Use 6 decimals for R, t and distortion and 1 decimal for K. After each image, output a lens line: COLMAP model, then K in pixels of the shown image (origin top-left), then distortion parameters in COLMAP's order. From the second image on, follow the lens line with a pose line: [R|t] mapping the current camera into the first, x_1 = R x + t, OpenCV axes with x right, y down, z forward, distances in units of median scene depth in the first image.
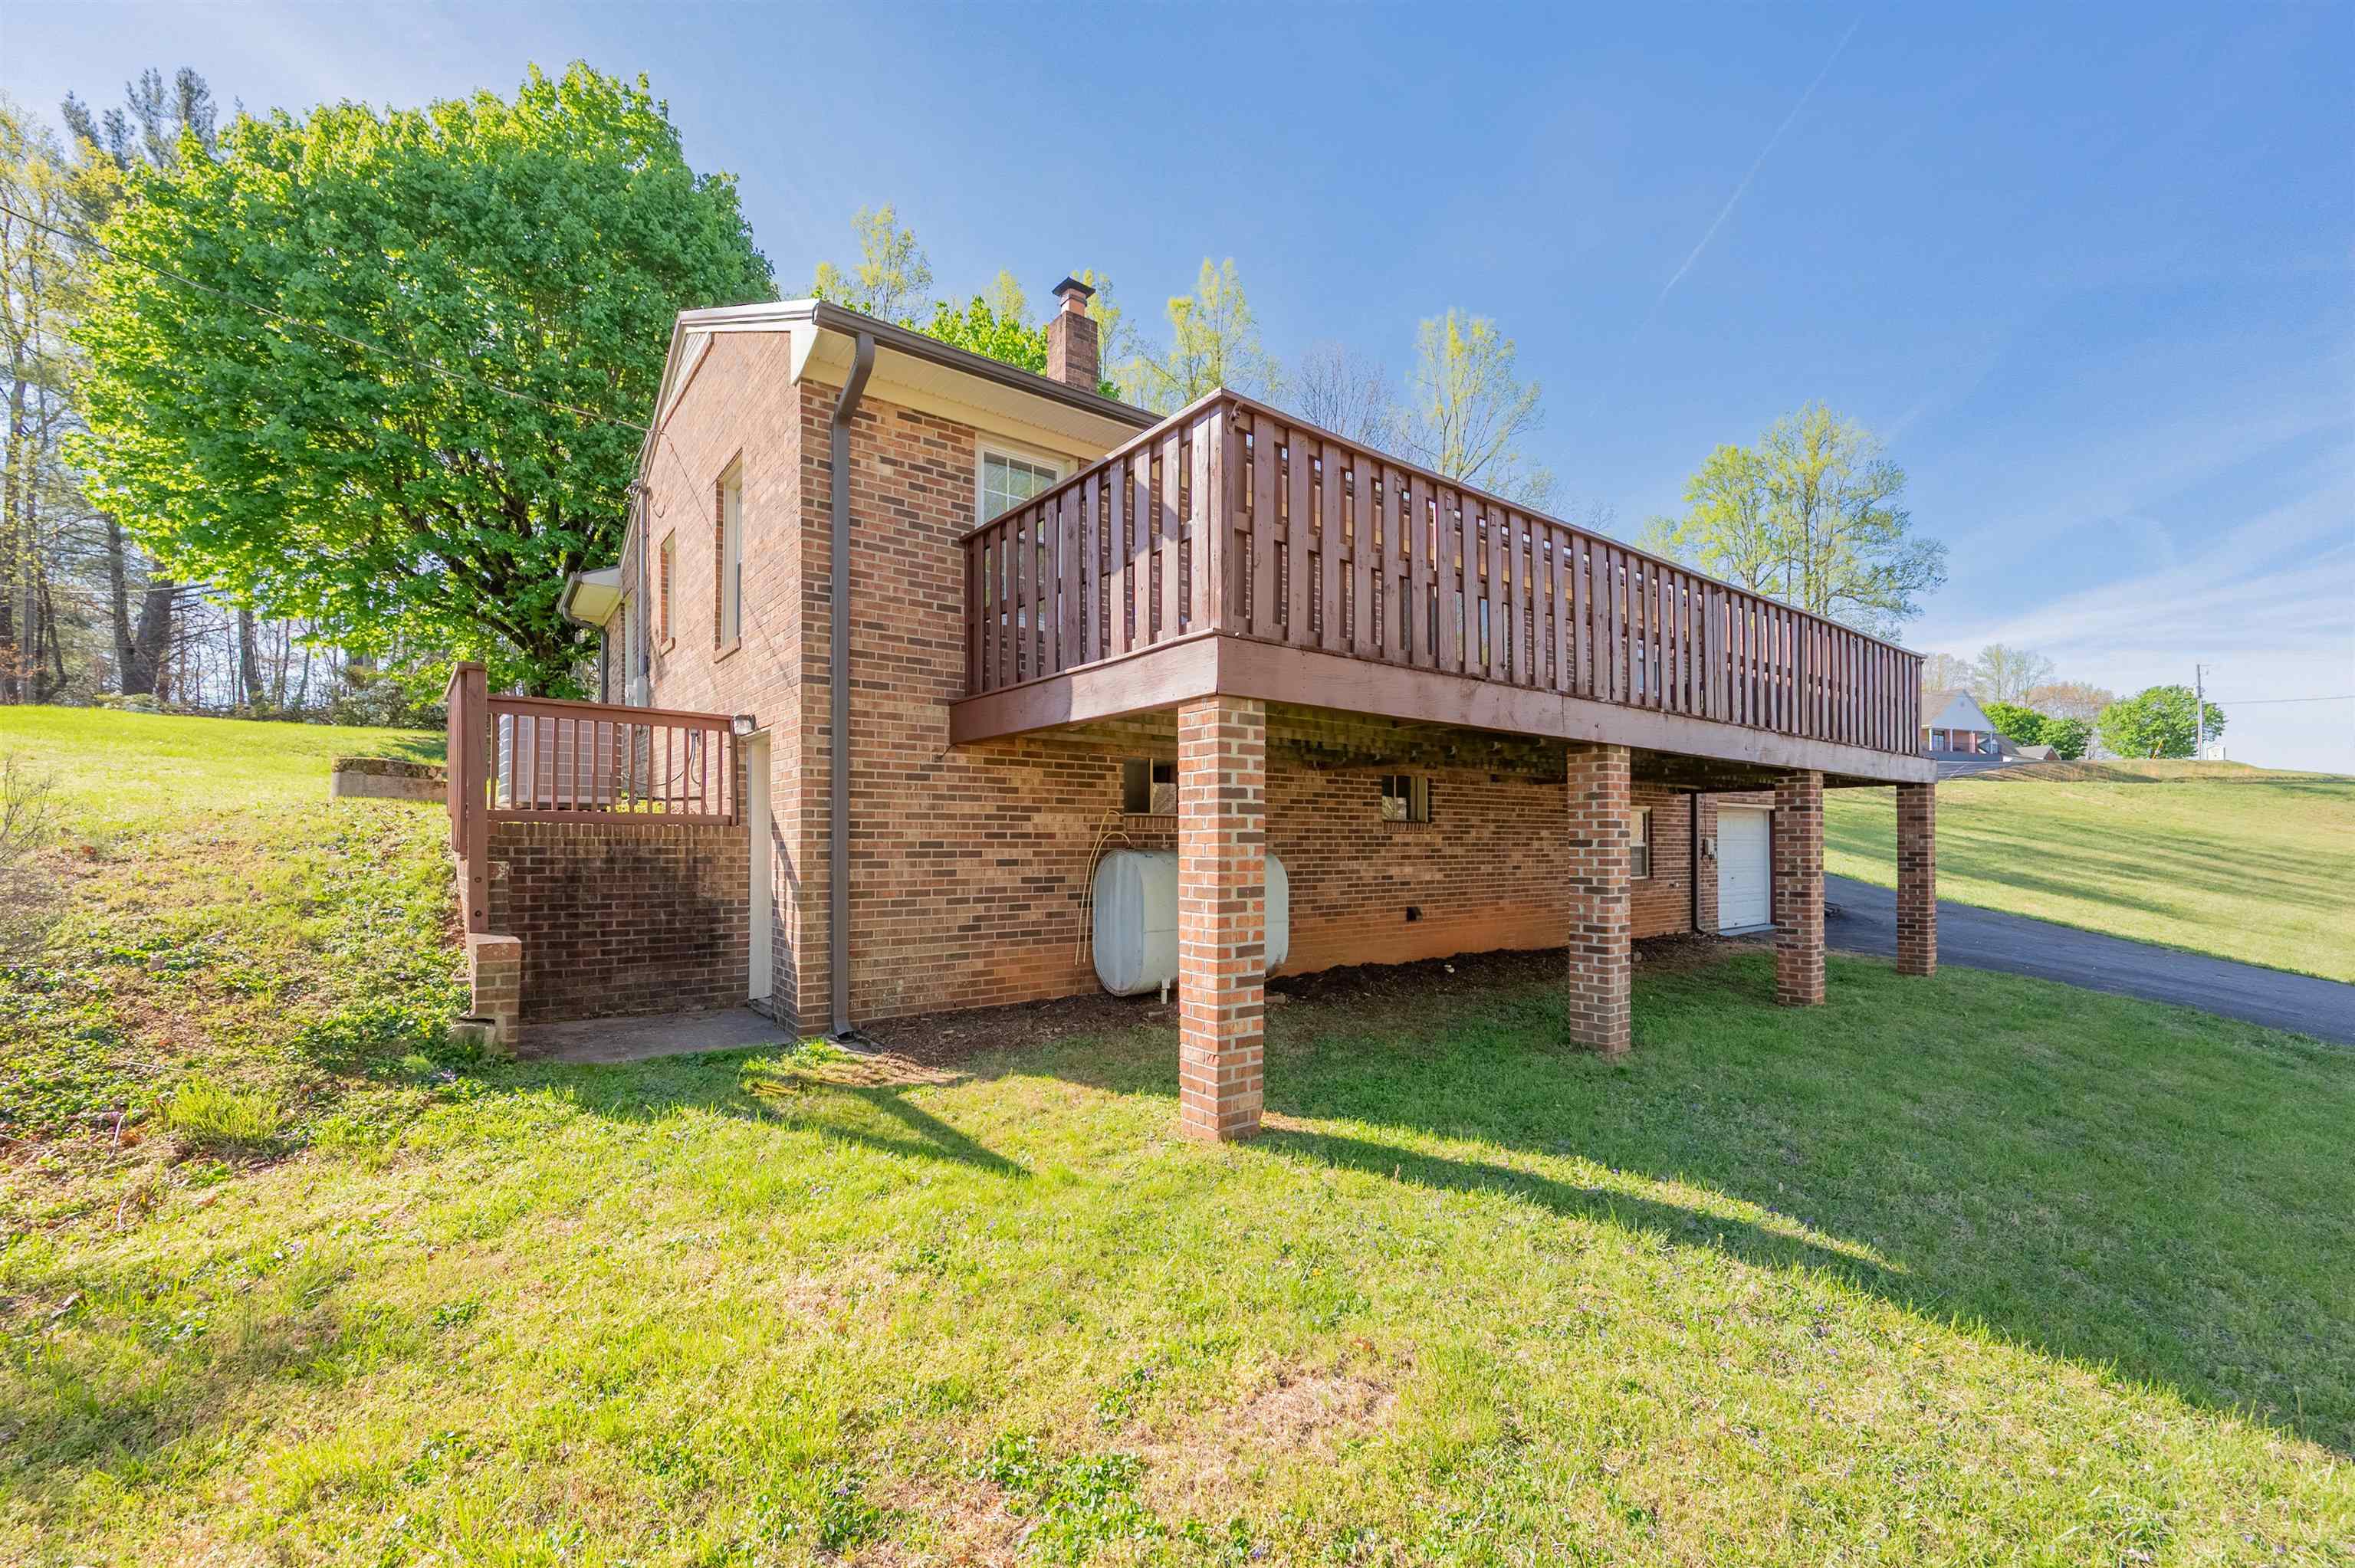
lens RADIAL K [[947.2, 0, 1155.5], [0, 947.2, 828.3], [0, 0, 1]] dist [-0.000948, 0.000217]
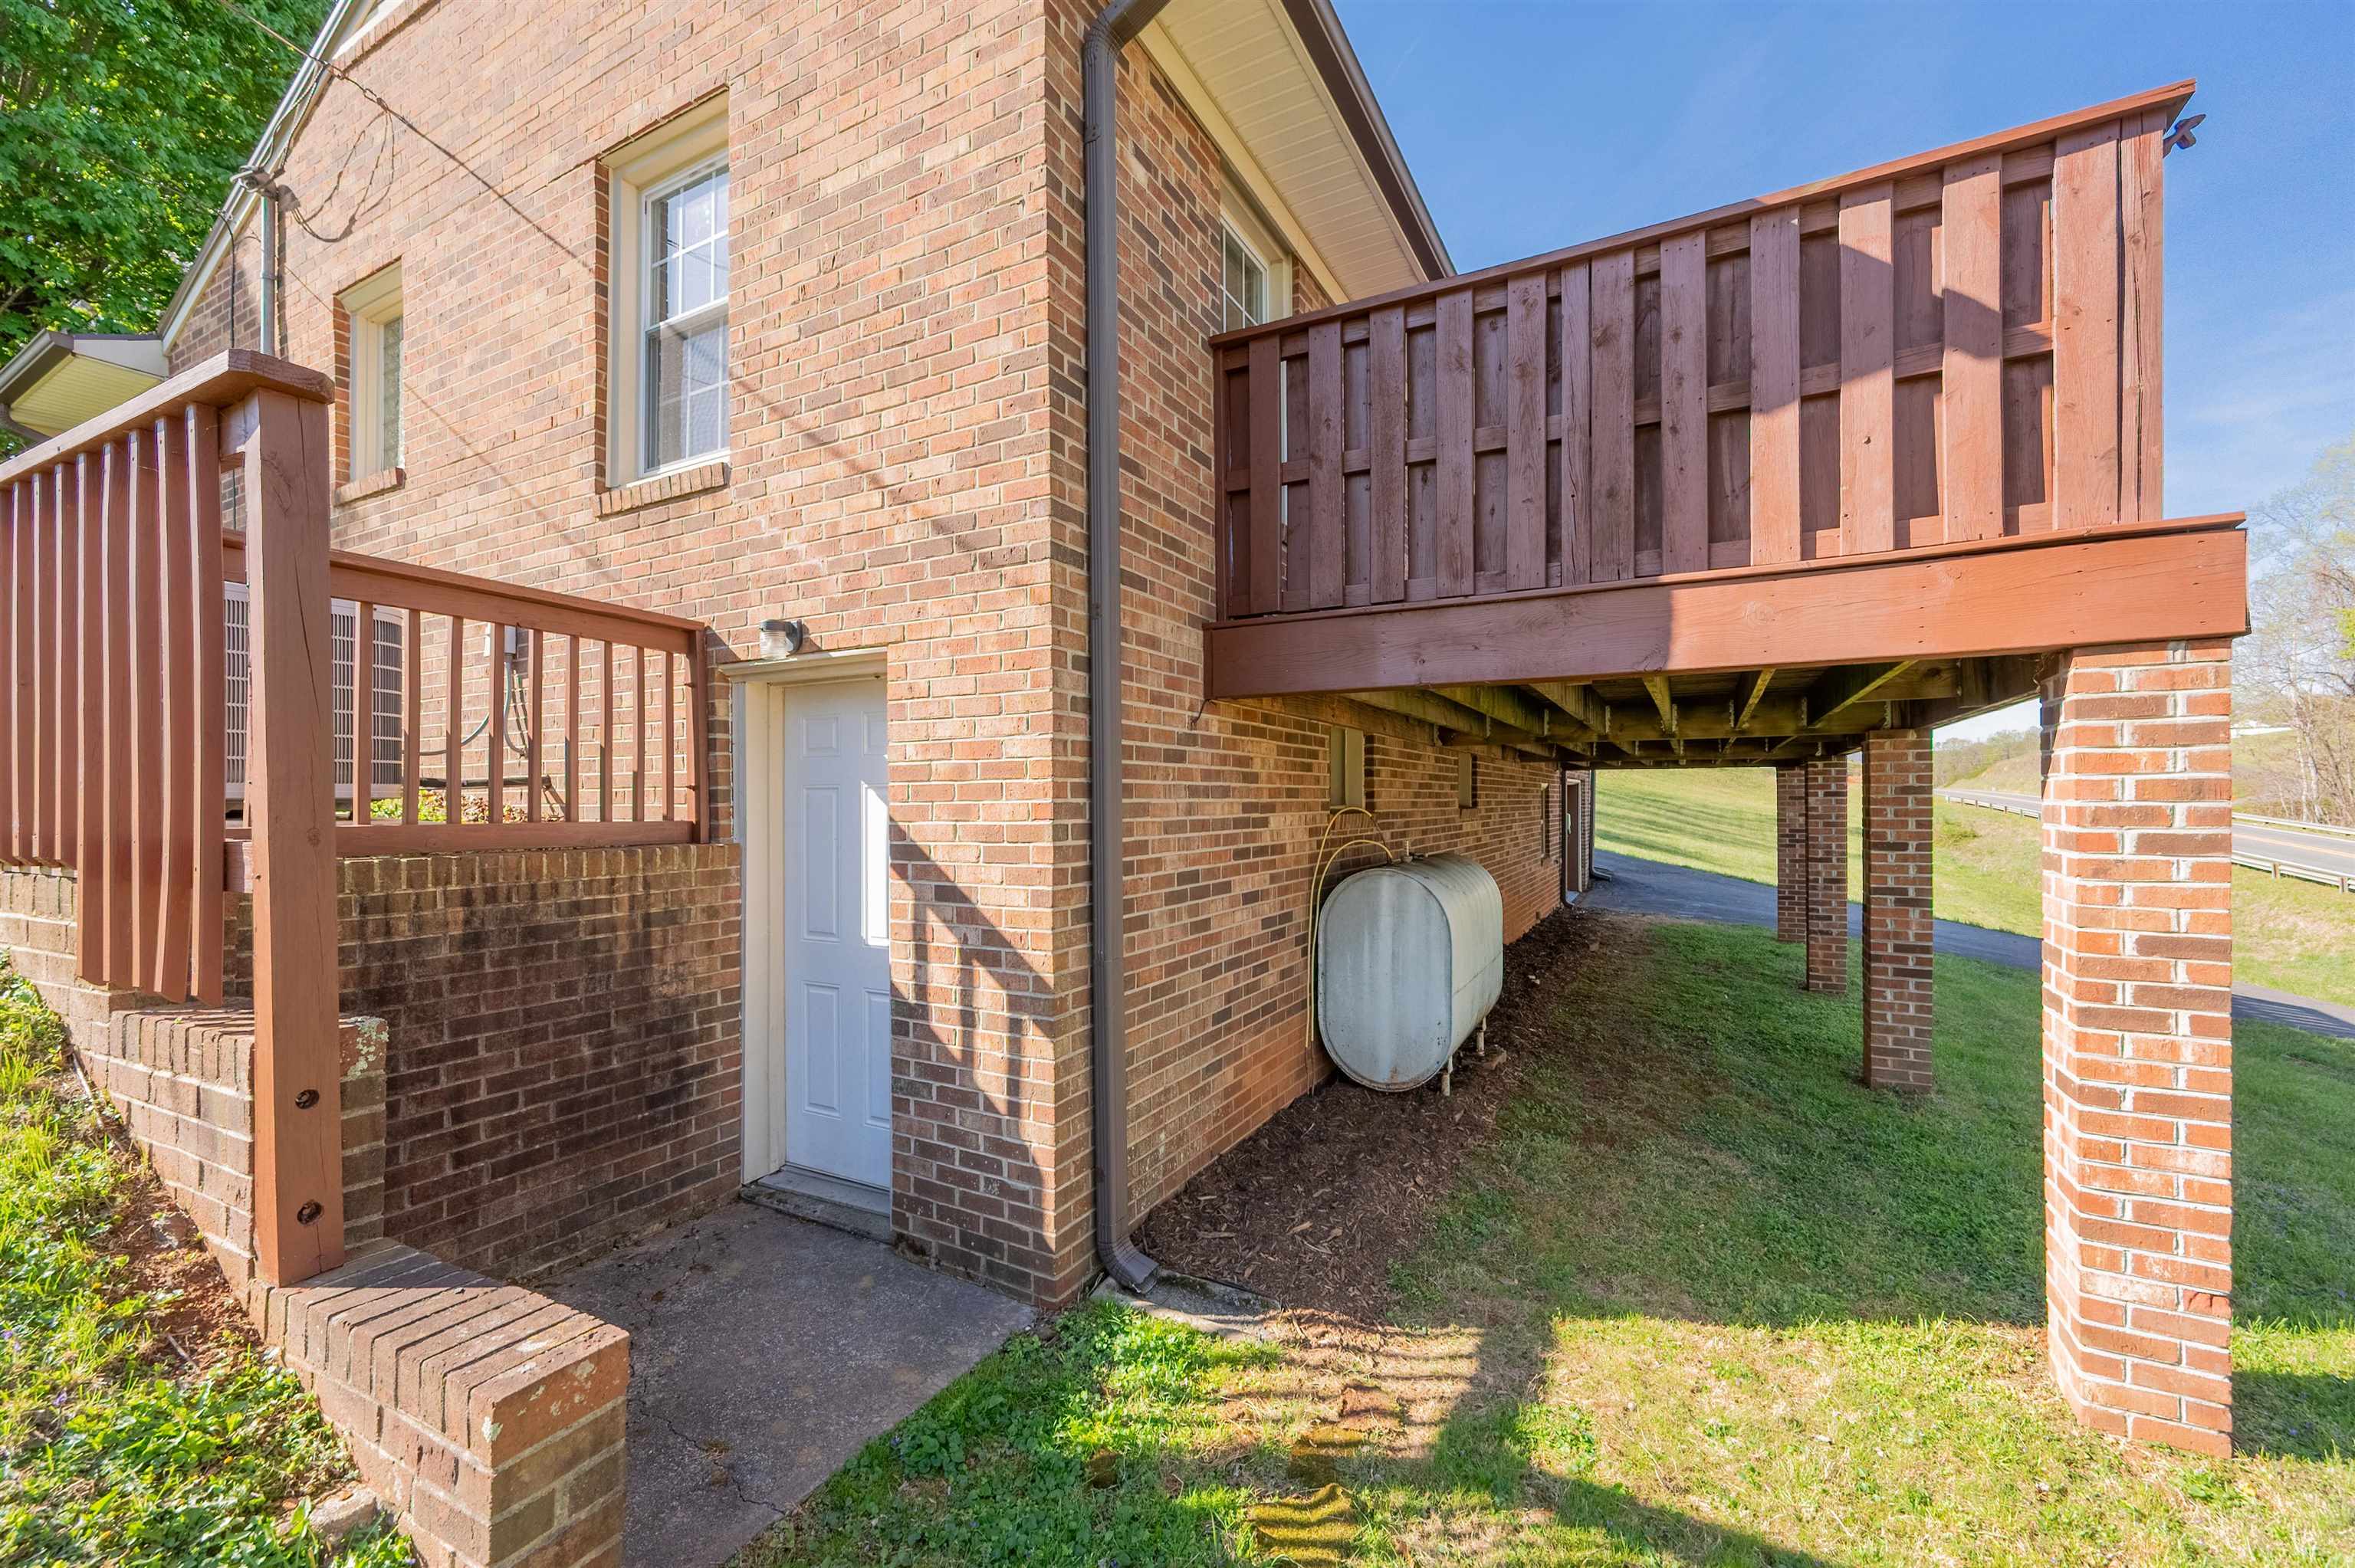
lens RADIAL K [[947.2, 0, 1168.1], [0, 947.2, 794.7], [0, 0, 1]] dist [-0.000948, 0.000217]
pose [[0.913724, -0.002304, 0.406329, -0.462673], [-0.000903, 0.999970, 0.007702, -0.034857], [-0.406335, -0.007404, 0.913694, 0.484817]]
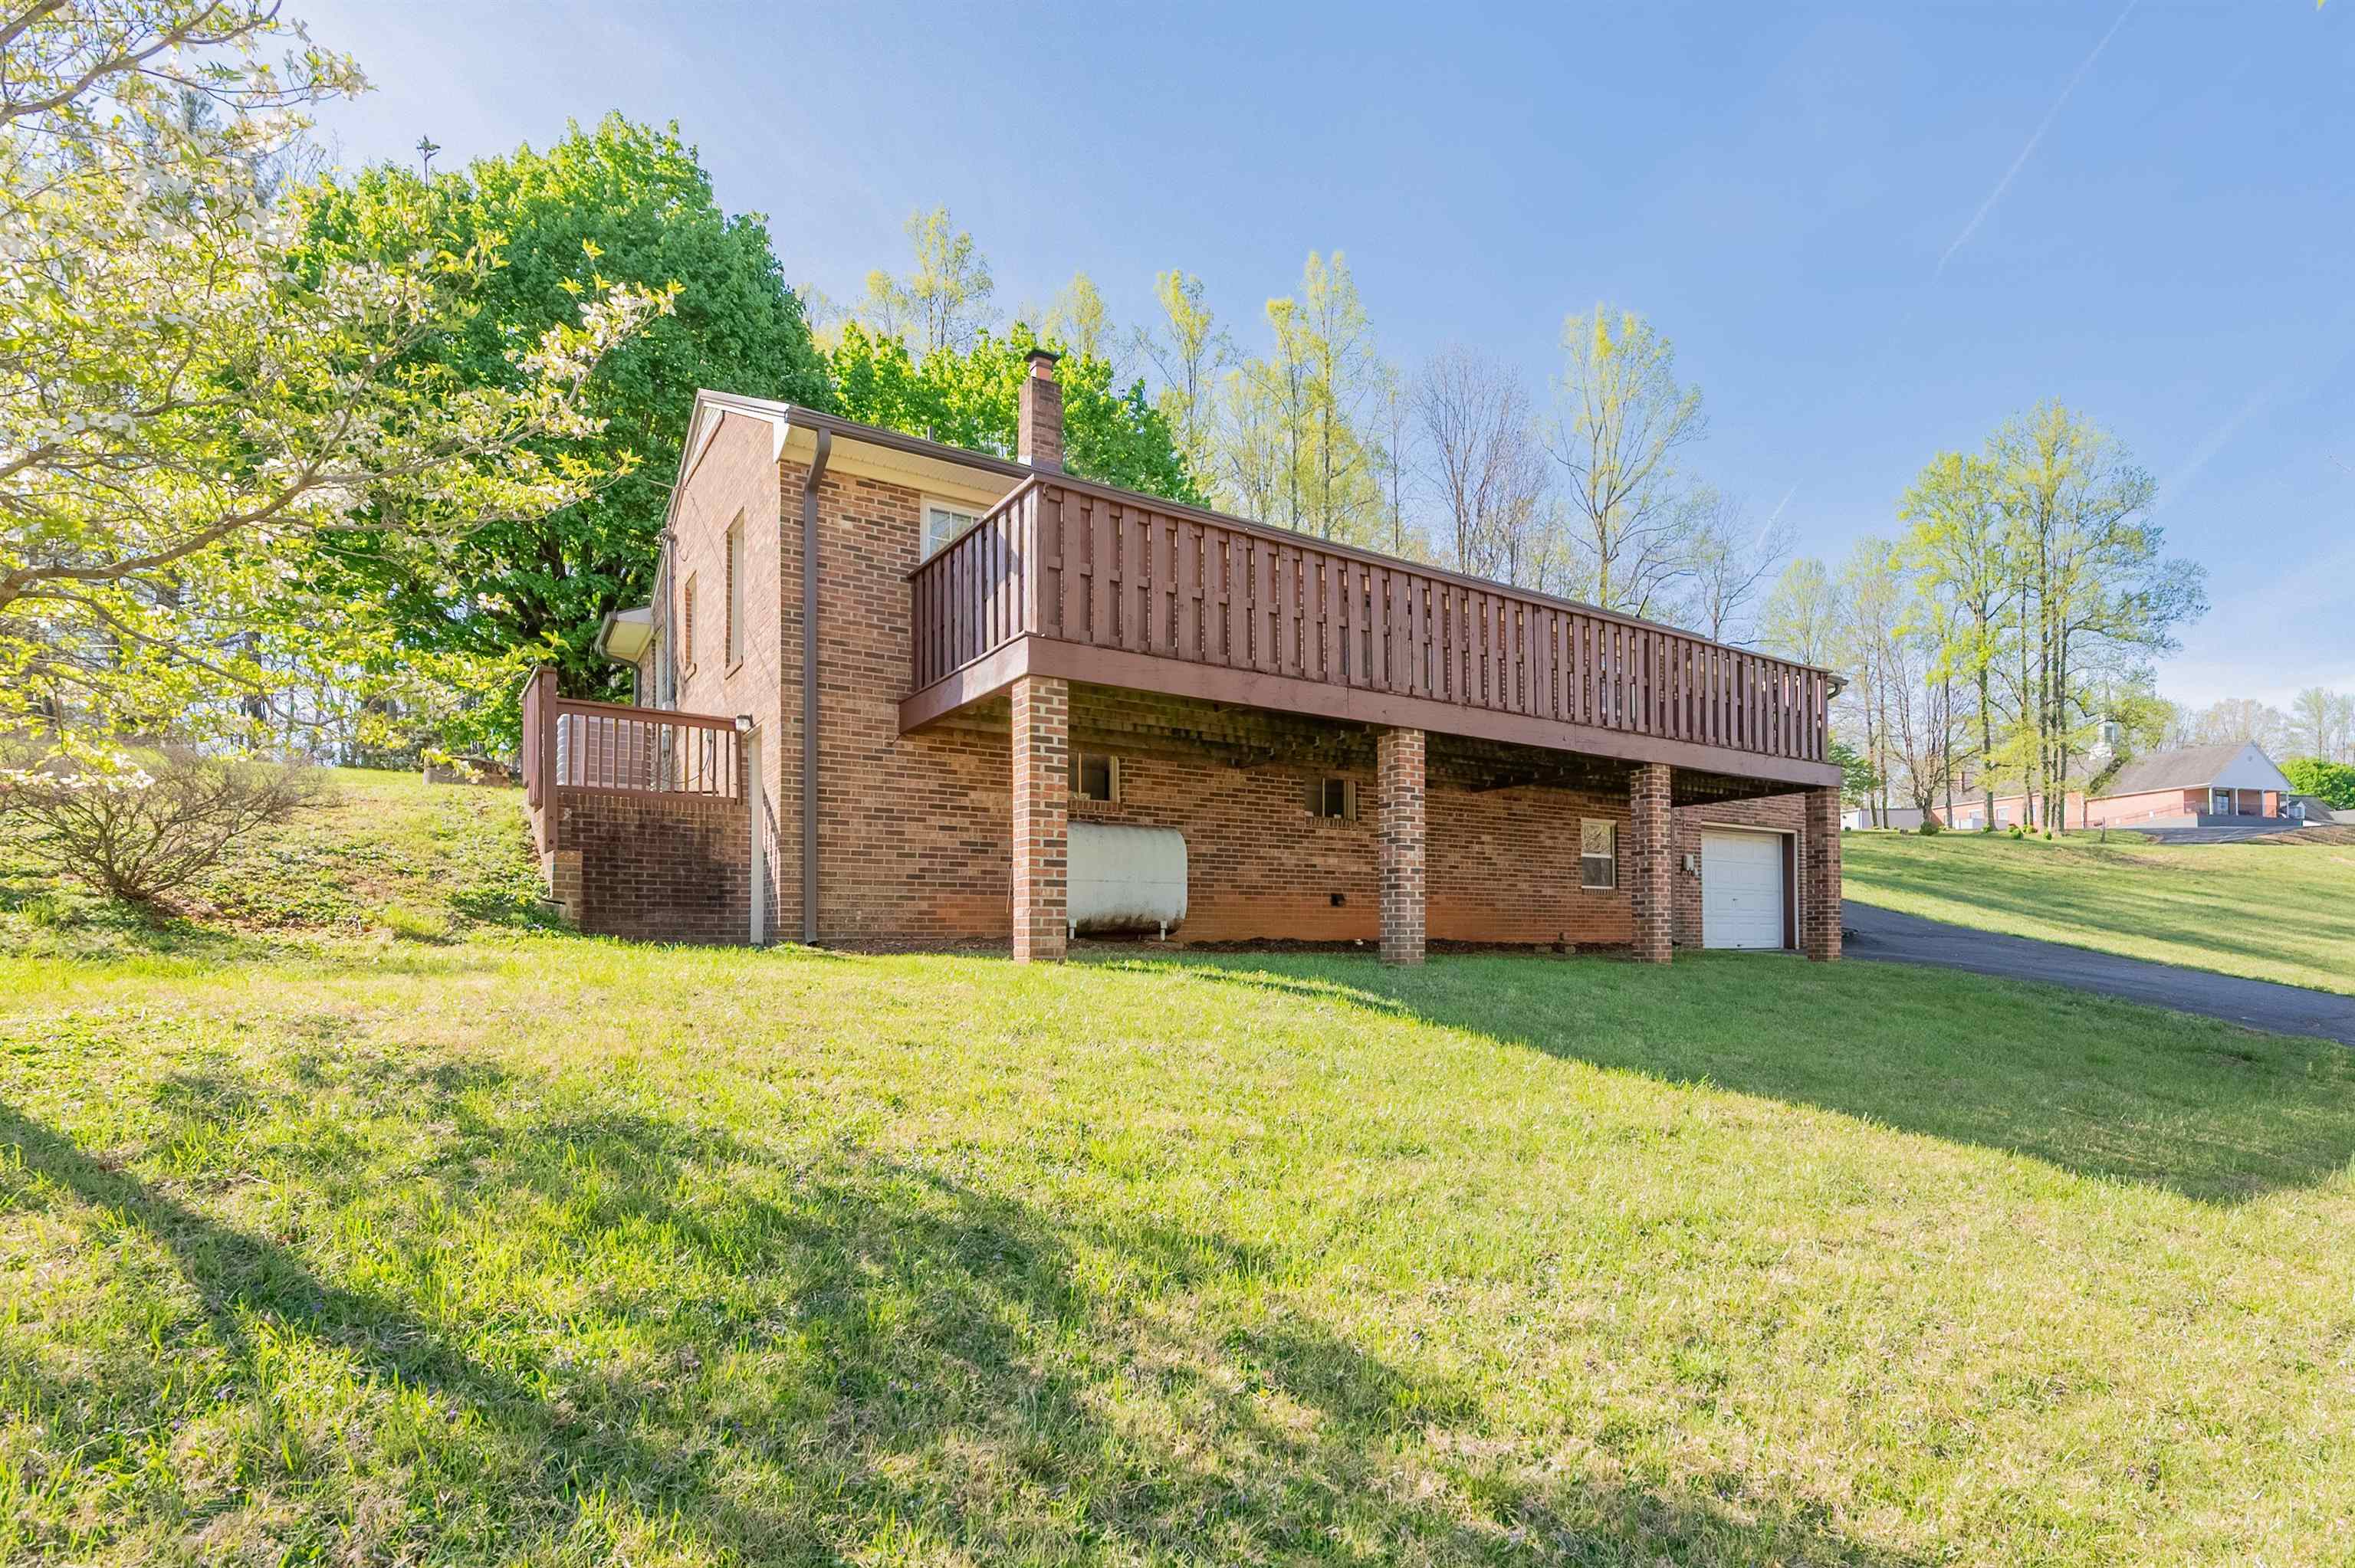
lens RADIAL K [[1167.2, 0, 1269.0], [0, 1167.2, 917.3], [0, 0, 1]] dist [0.001520, -0.000654]
pose [[0.999529, -0.005033, -0.030257, 0.332735], [0.004740, 0.999941, -0.009753, 0.178480], [0.030305, 0.009605, 0.999495, -0.574879]]
